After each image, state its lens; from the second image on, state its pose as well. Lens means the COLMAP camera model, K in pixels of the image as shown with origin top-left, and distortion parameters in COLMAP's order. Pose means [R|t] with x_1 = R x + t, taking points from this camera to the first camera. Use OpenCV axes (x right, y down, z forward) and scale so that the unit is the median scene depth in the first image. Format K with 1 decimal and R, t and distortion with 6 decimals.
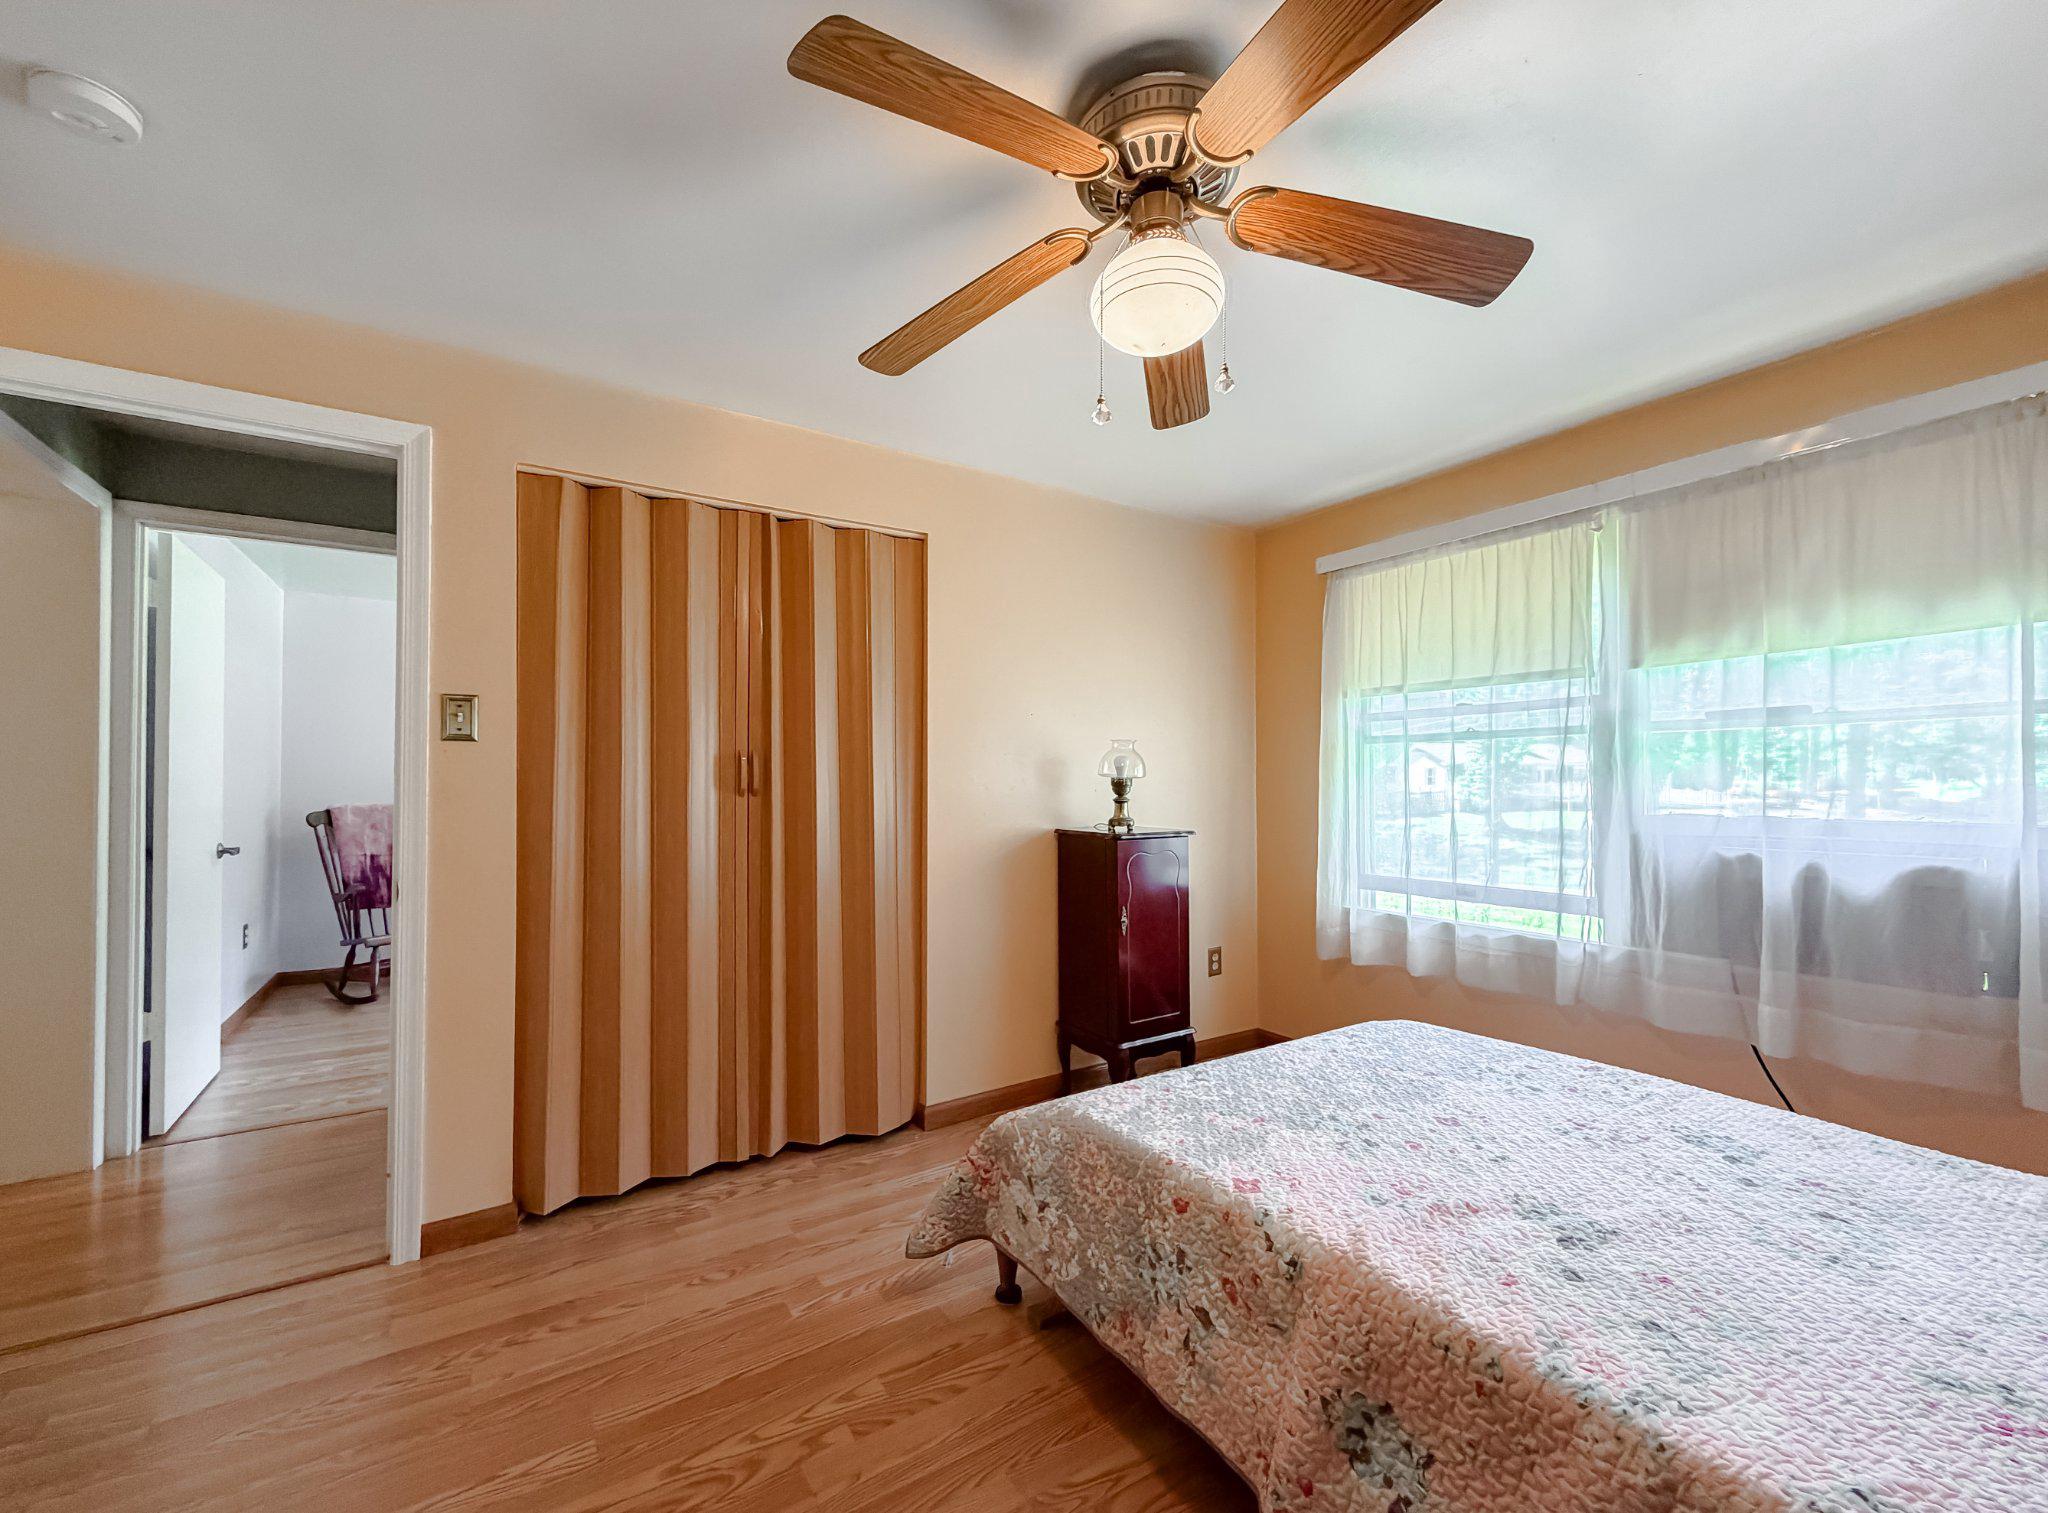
lens RADIAL K [[824.5, 0, 1024.0], [0, 824.5, 756.5], [0, 0, 1]] dist [0.000558, -0.000145]
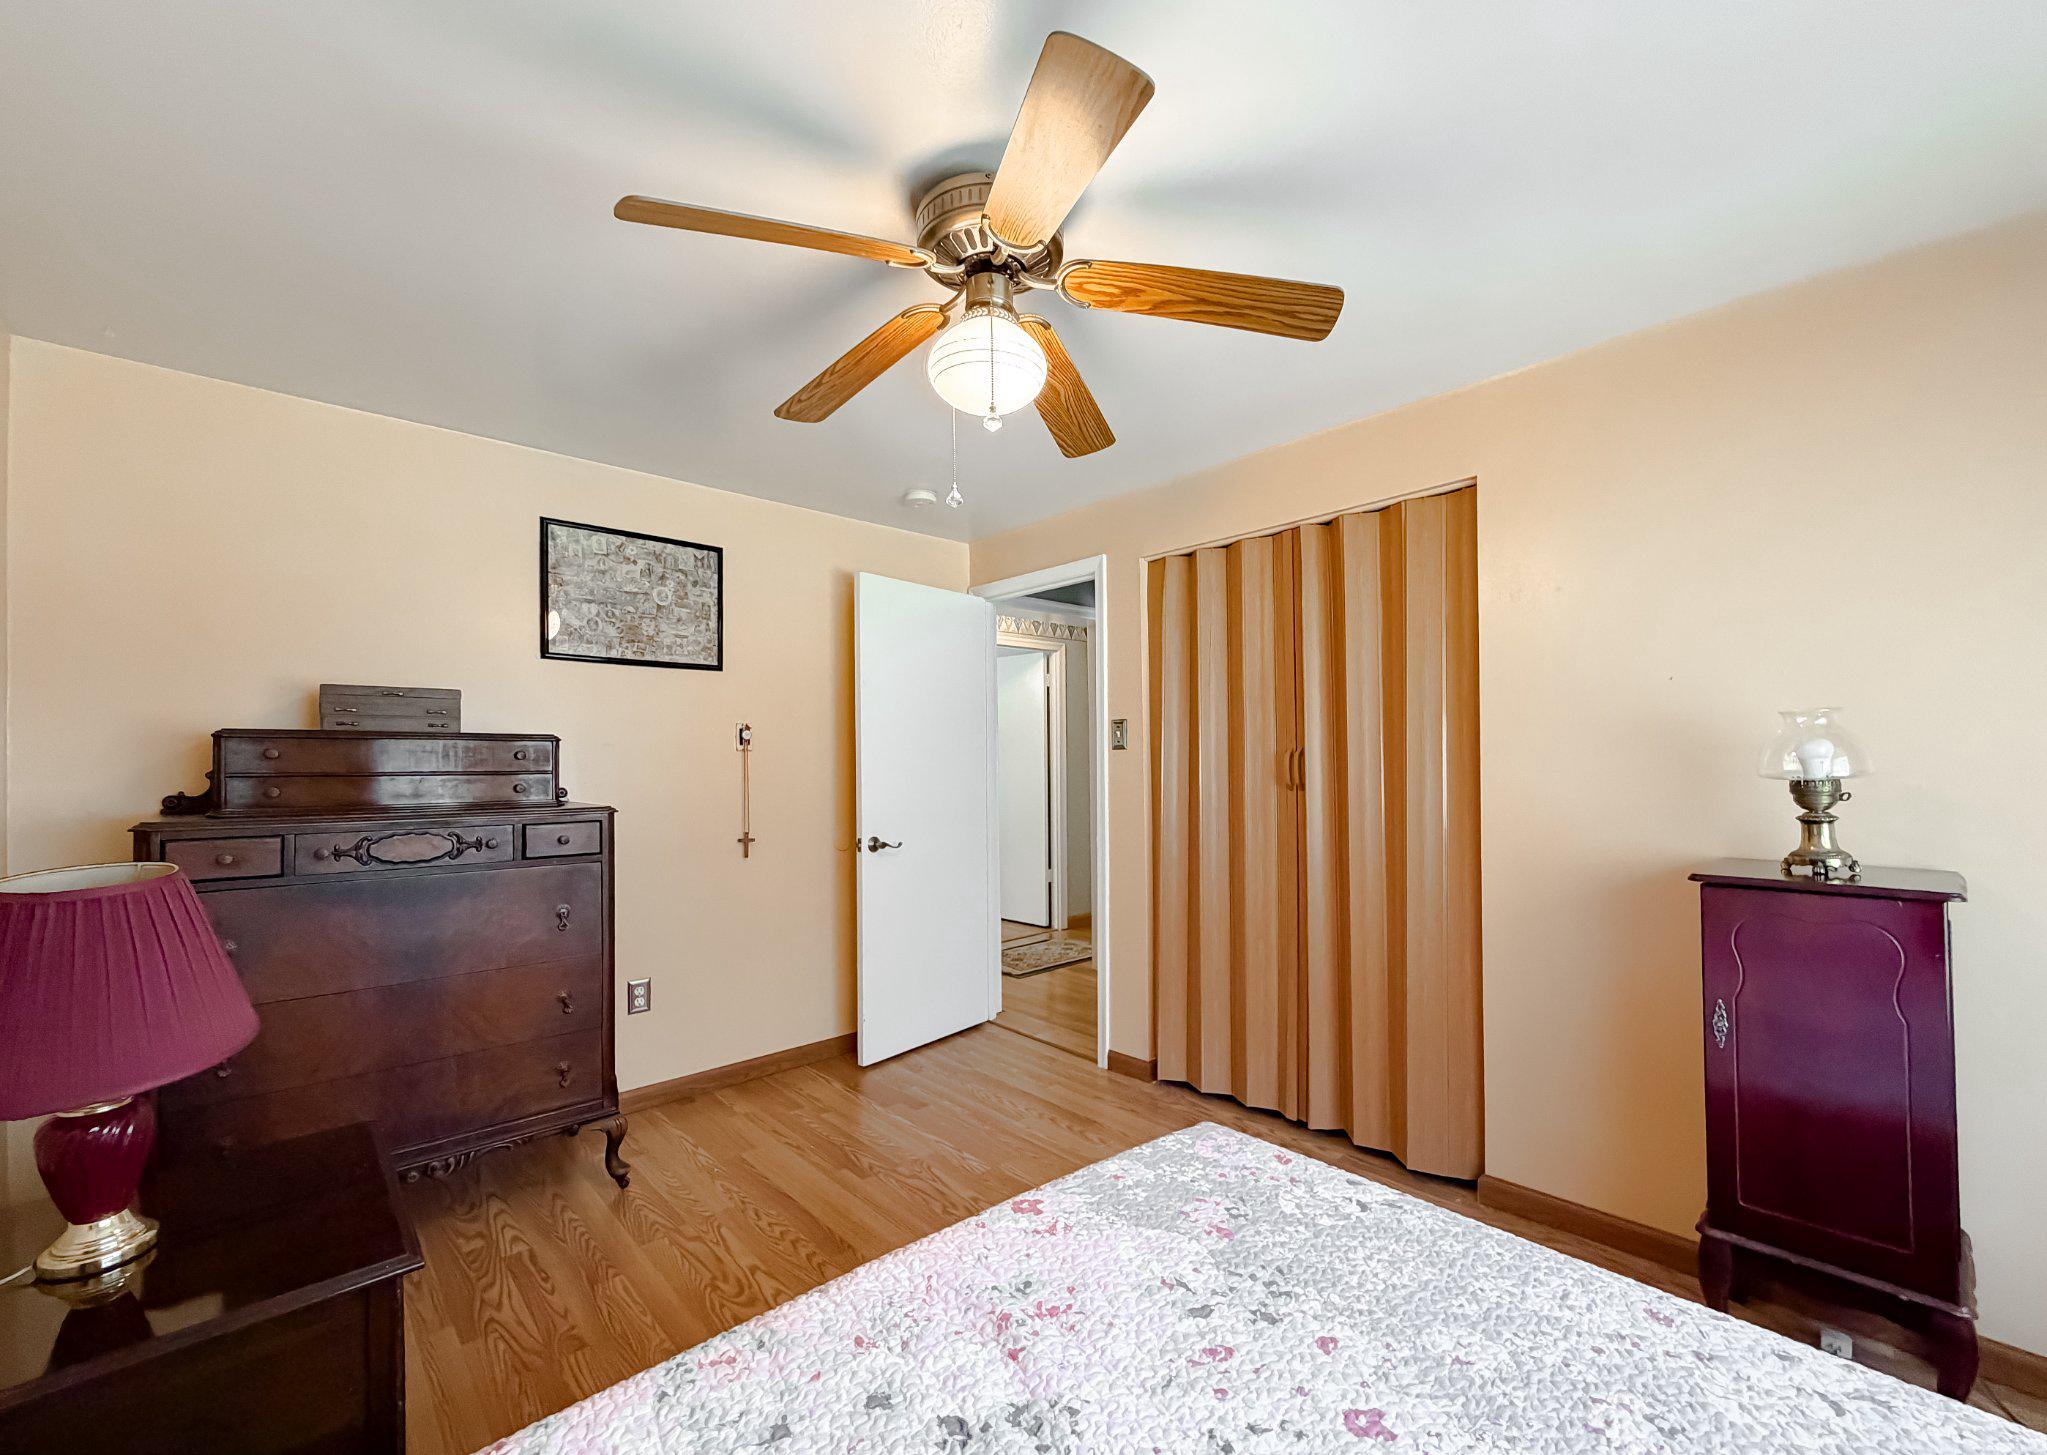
lens RADIAL K [[827.1, 0, 1032.0], [0, 827.1, 752.8], [0, 0, 1]] dist [-0.008829, 0.000076]
pose [[0.175301, -0.014769, -0.984404, 0.728204], [0.033080, 0.999411, -0.009103, -0.005476], [0.983959, -0.030968, 0.175686, 0.497755]]
